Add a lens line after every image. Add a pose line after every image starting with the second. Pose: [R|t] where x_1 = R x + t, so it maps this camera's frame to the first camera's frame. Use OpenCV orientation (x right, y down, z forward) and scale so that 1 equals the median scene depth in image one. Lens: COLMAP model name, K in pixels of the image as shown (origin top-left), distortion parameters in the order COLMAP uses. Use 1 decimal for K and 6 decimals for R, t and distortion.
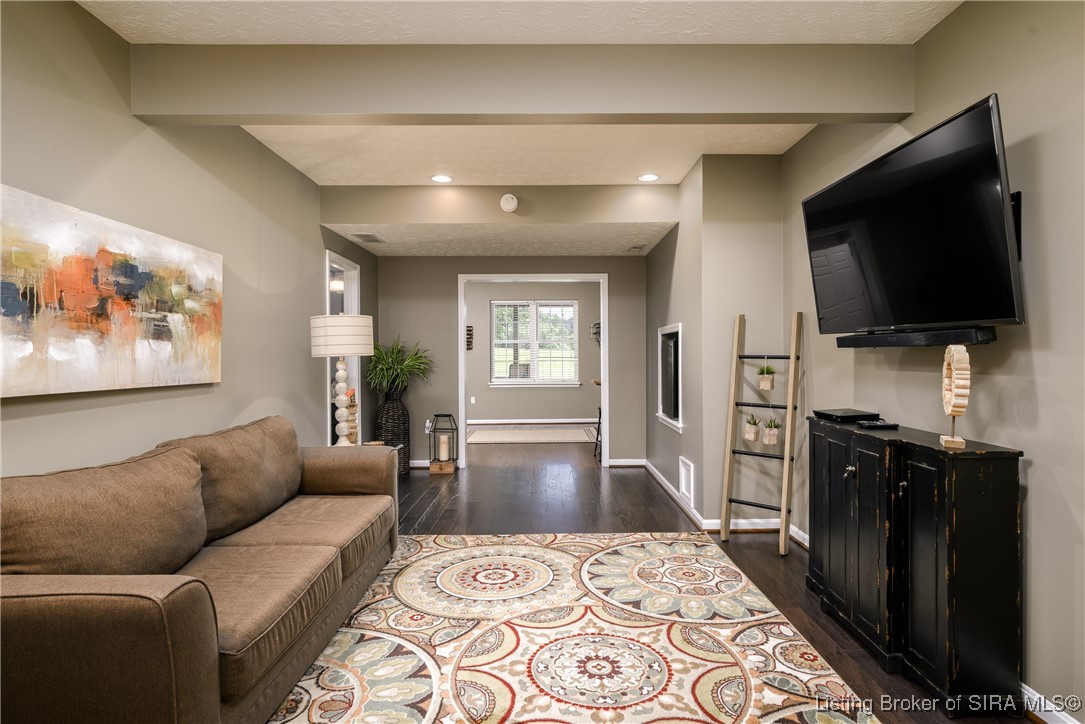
lens RADIAL K [[569.9, 0, 544.9], [0, 569.9, 359.0], [0, 0, 1]] dist [0.017315, -0.000086]
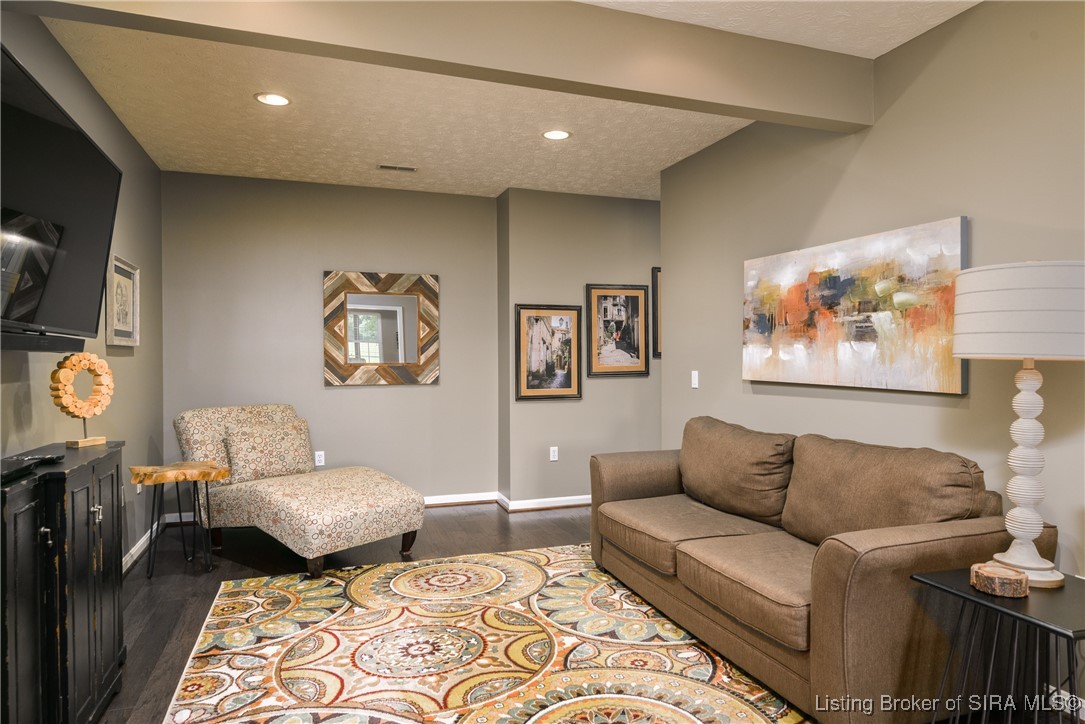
lens RADIAL K [[651.7, 0, 545.6], [0, 651.7, 364.1], [0, 0, 1]] dist [0.000957, 0.000687]
pose [[-0.943298, 0.010069, -0.331795, 0.244936], [0.003599, 0.999791, 0.020106, -0.018919], [0.331928, 0.017772, -0.943137, 1.989835]]
